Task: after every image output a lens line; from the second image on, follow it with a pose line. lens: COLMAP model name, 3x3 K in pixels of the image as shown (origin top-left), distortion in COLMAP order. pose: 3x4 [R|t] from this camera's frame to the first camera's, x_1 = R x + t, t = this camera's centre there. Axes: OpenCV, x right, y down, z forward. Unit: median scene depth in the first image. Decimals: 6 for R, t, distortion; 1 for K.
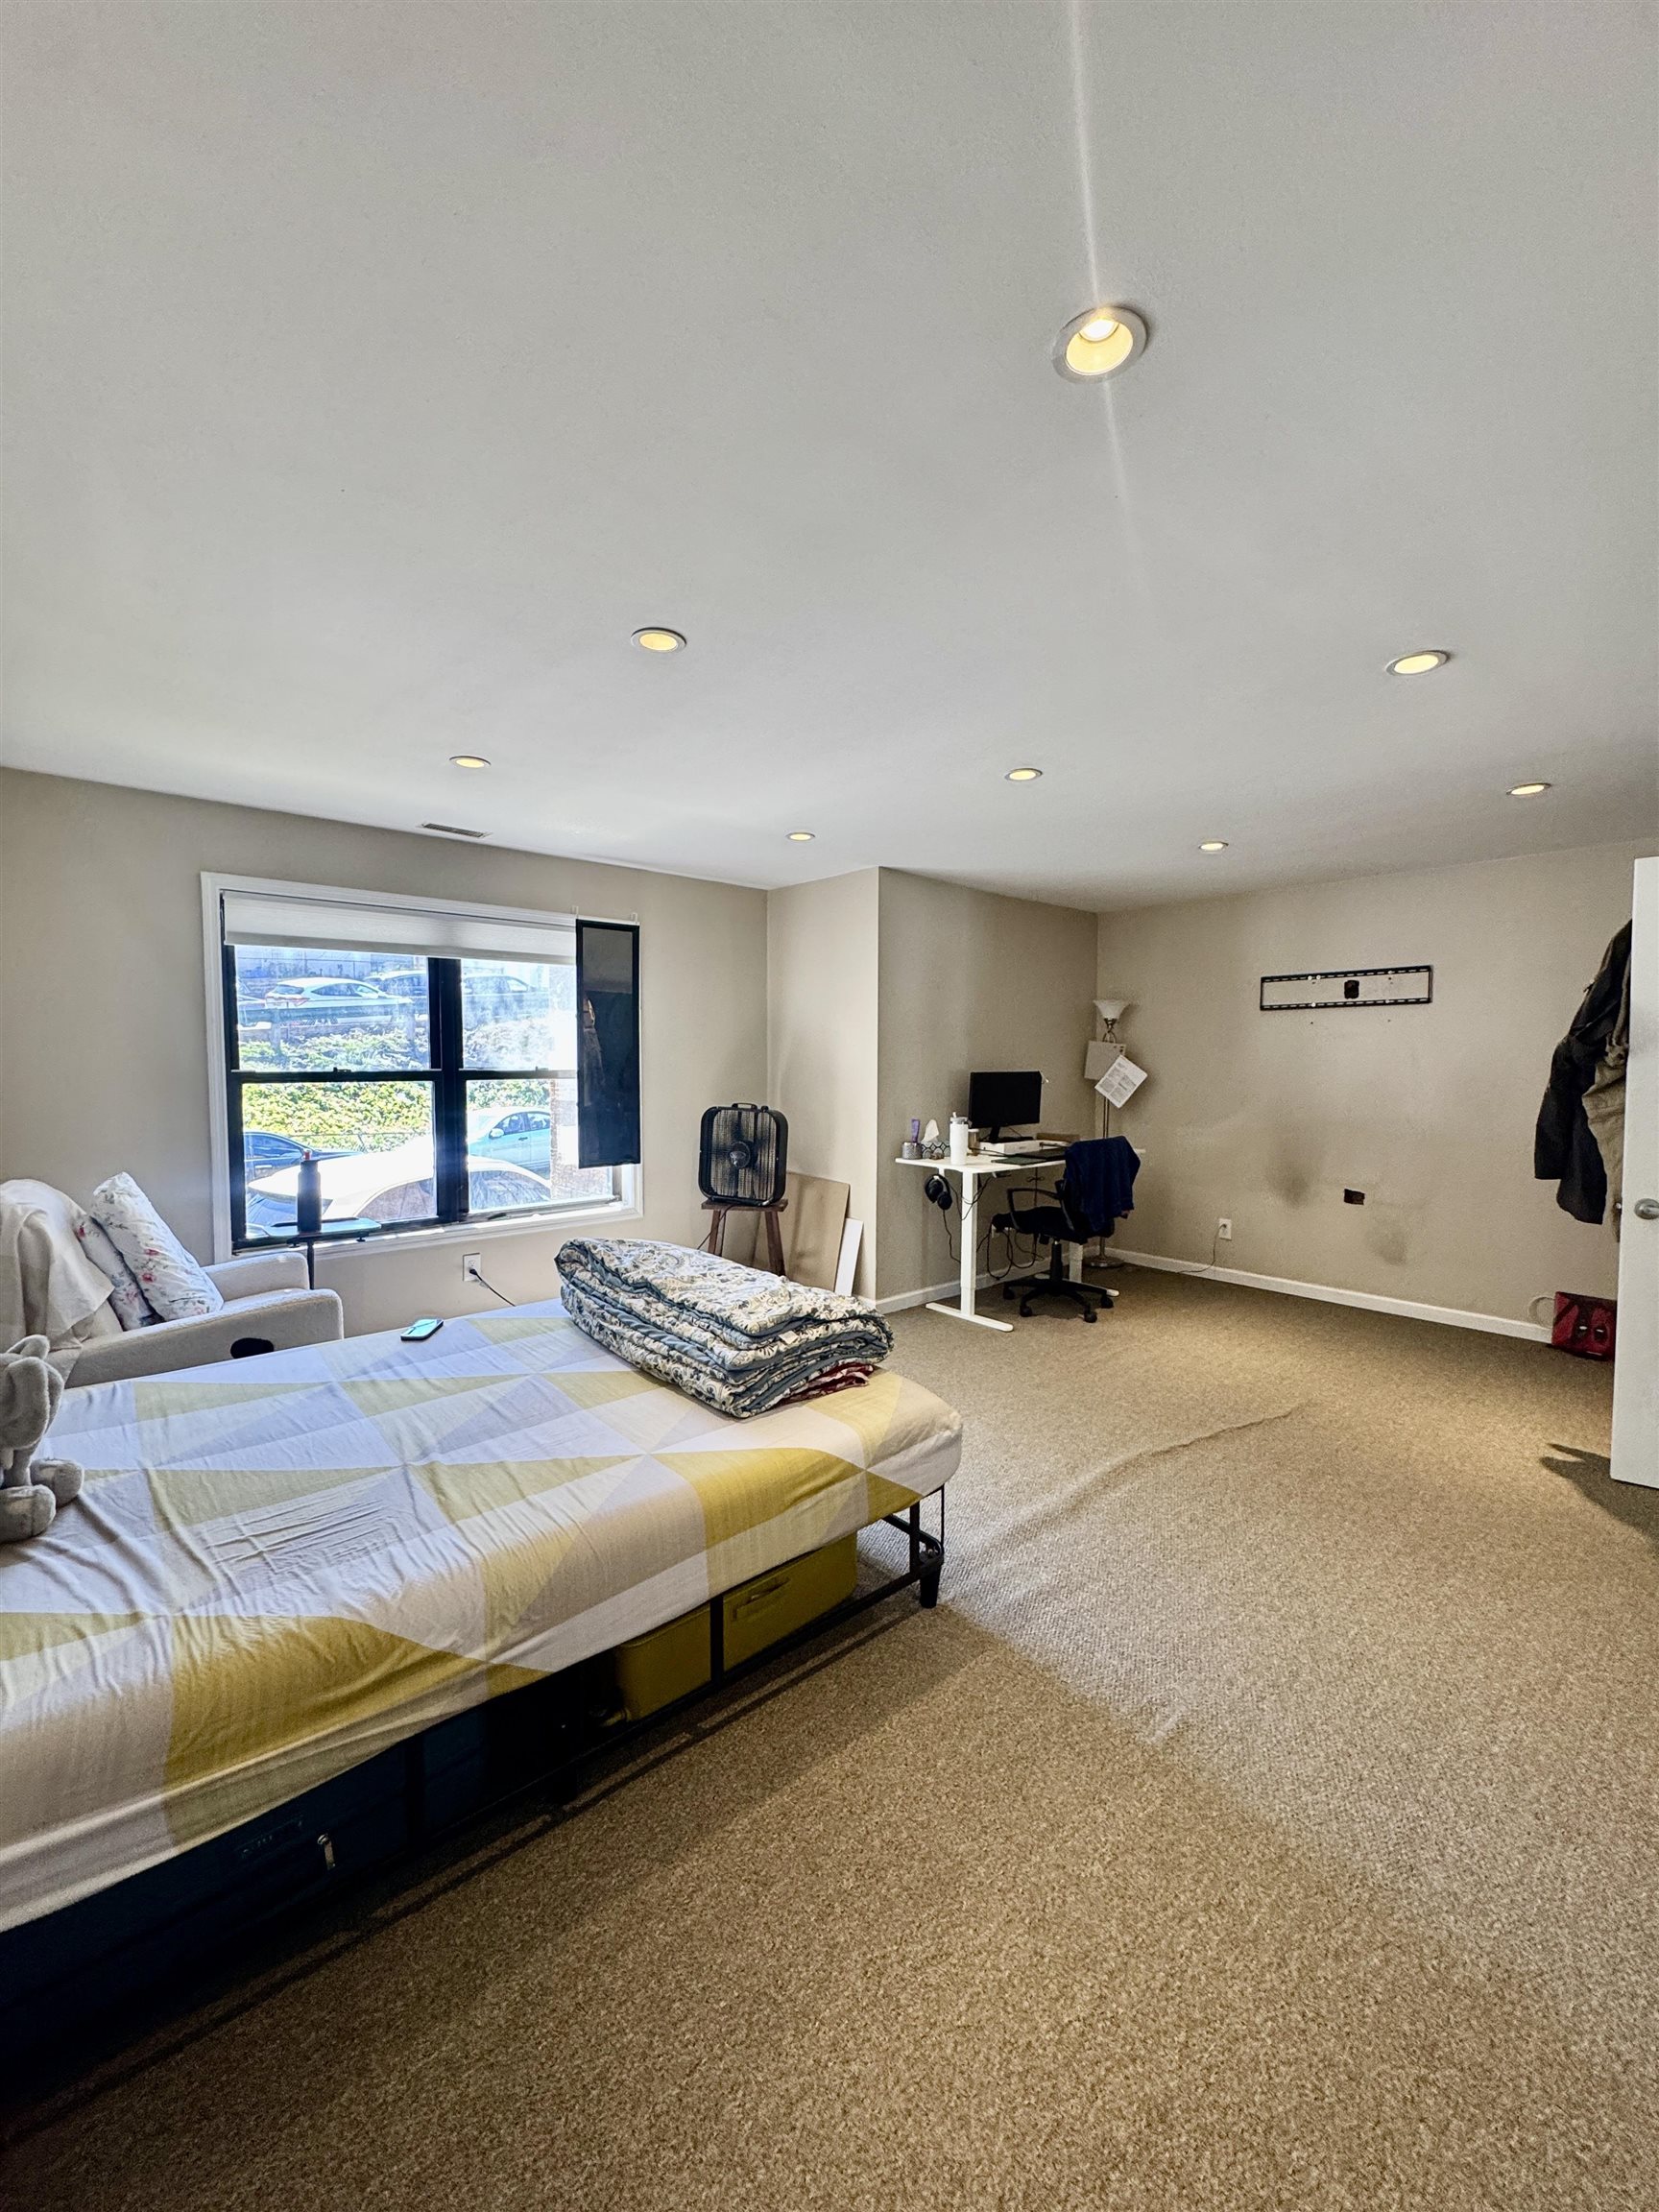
lens RADIAL K [[885.6, 0, 829.5], [0, 885.6, 1106.0], [0, 0, 1]] dist [0.000237, 0.000132]
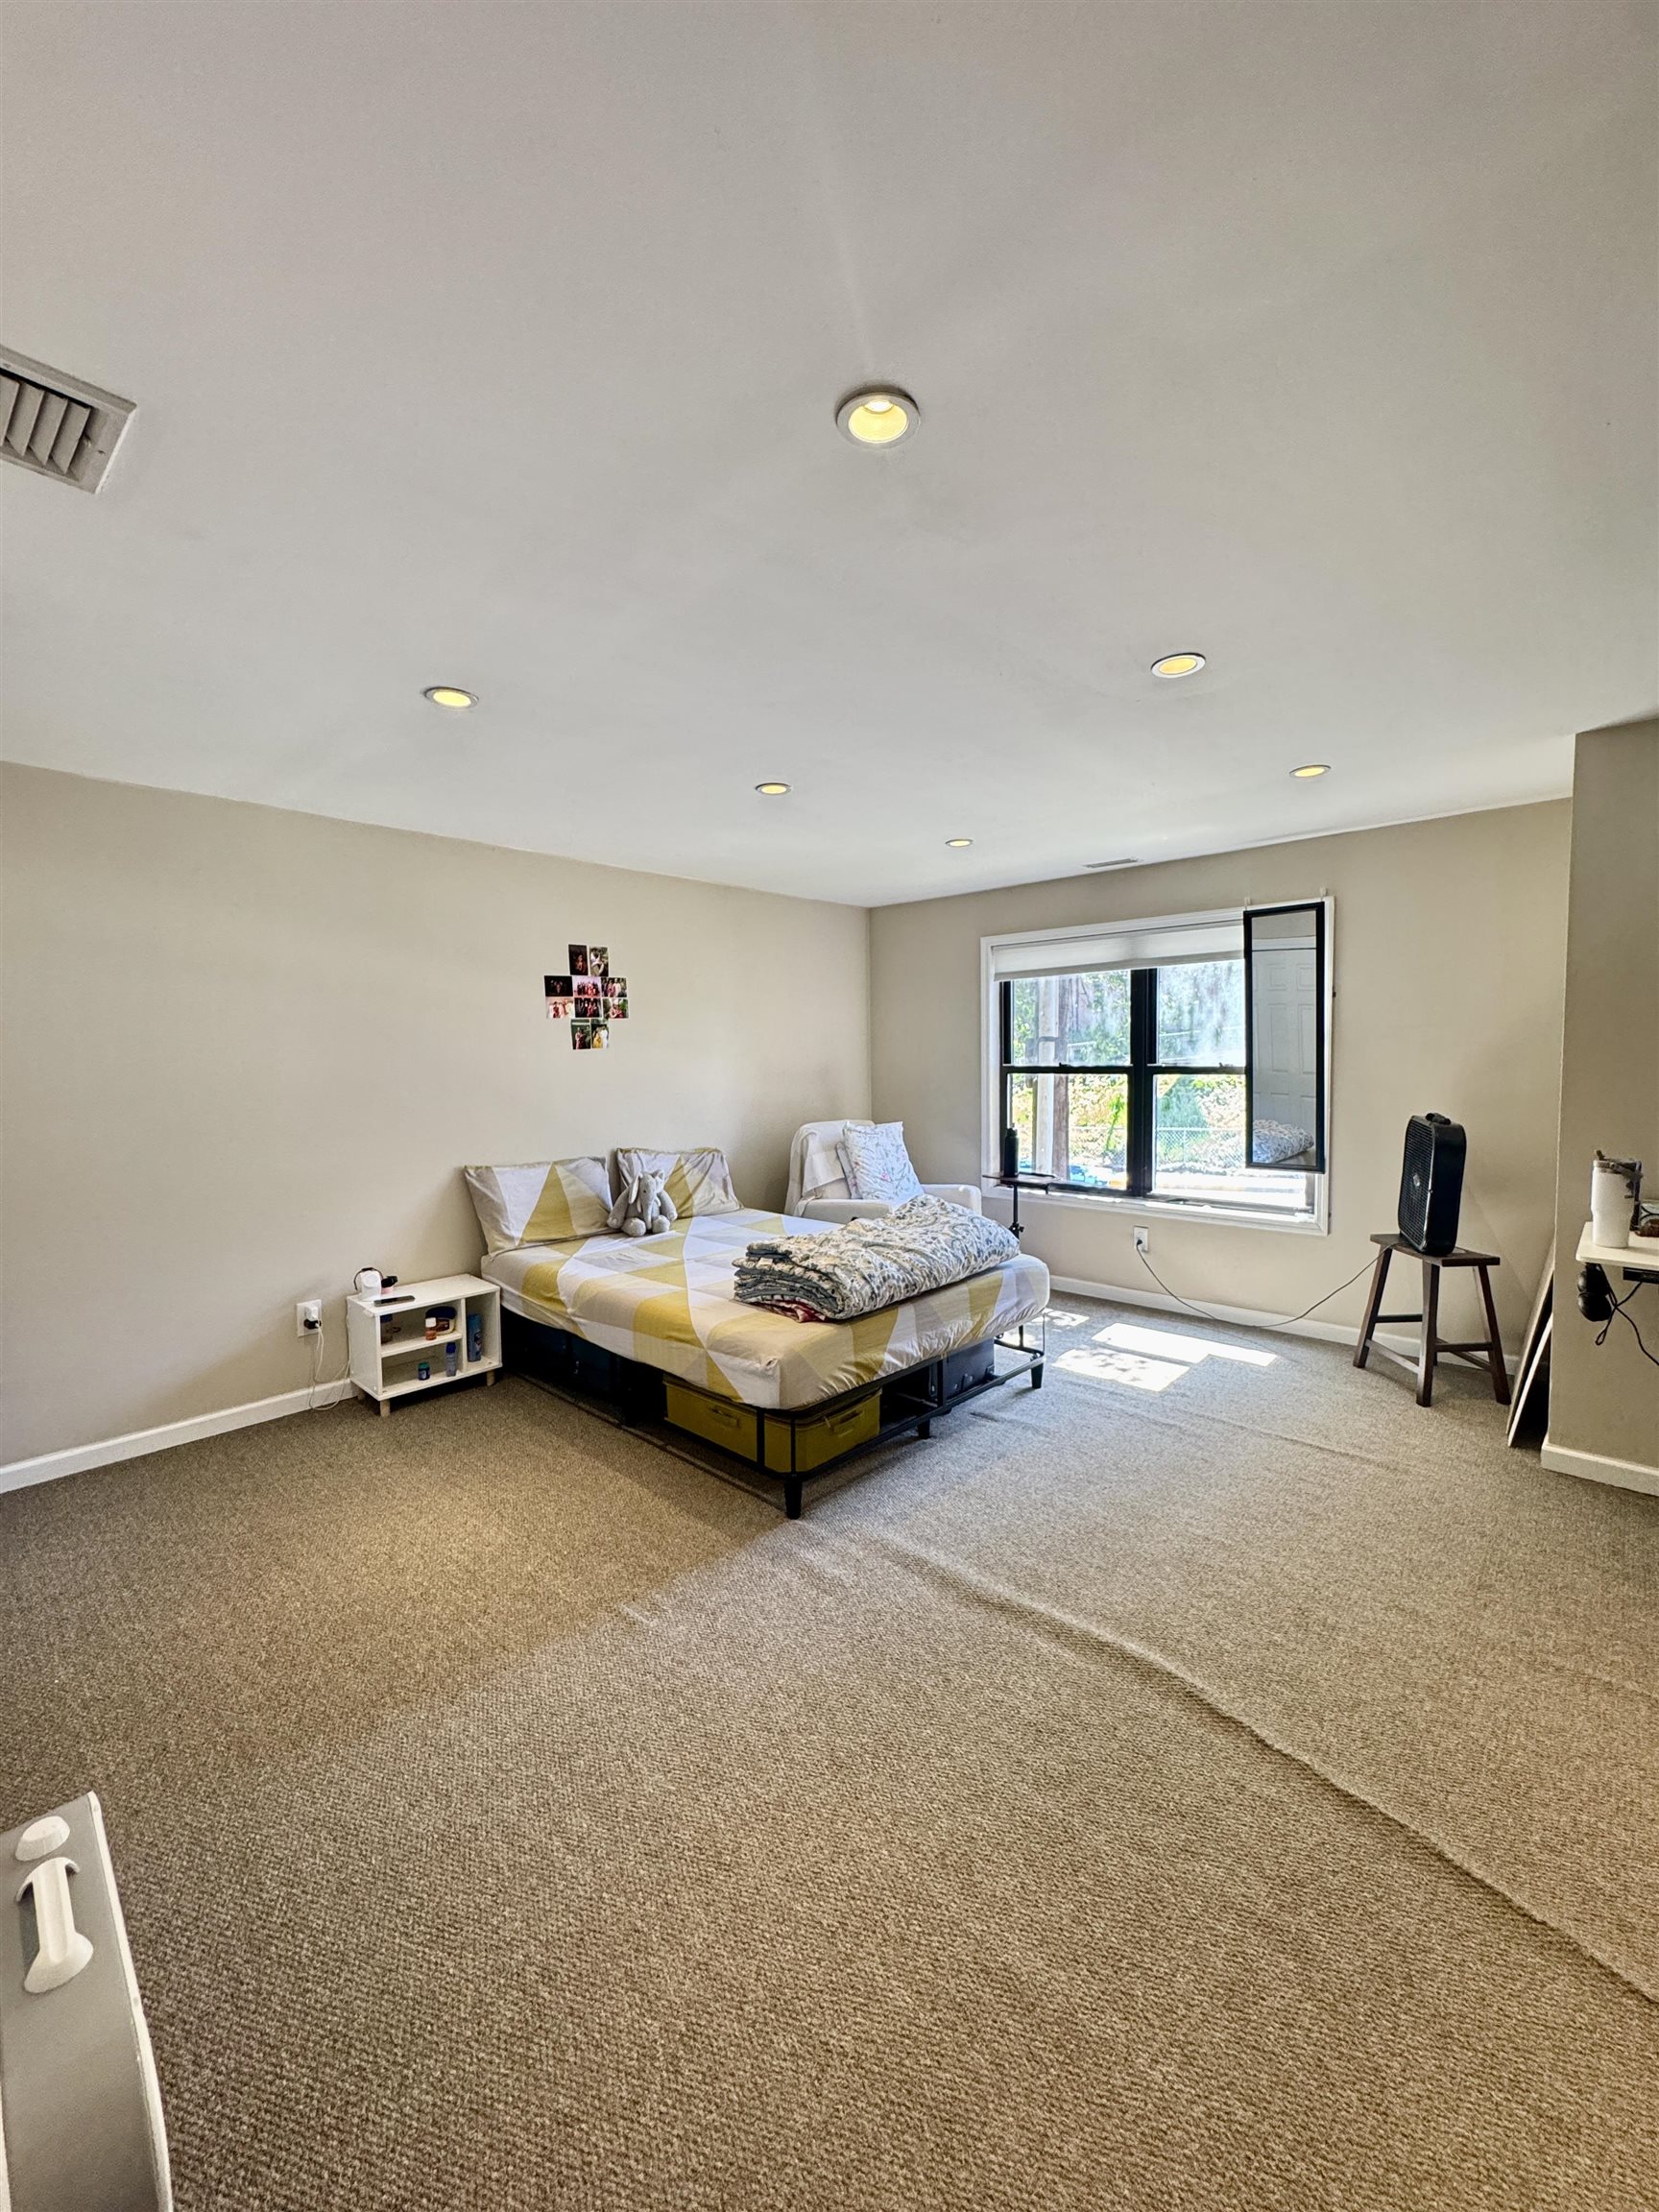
lens RADIAL K [[885.6, 0, 829.5], [0, 885.6, 1106.0], [0, 0, 1]] dist [0.000237, 0.000132]
pose [[0.090352, 0.054348, -0.994426, 0.696067], [-0.039427, 0.997922, 0.050957, -0.031128], [0.995129, 0.034603, 0.092307, 0.498526]]
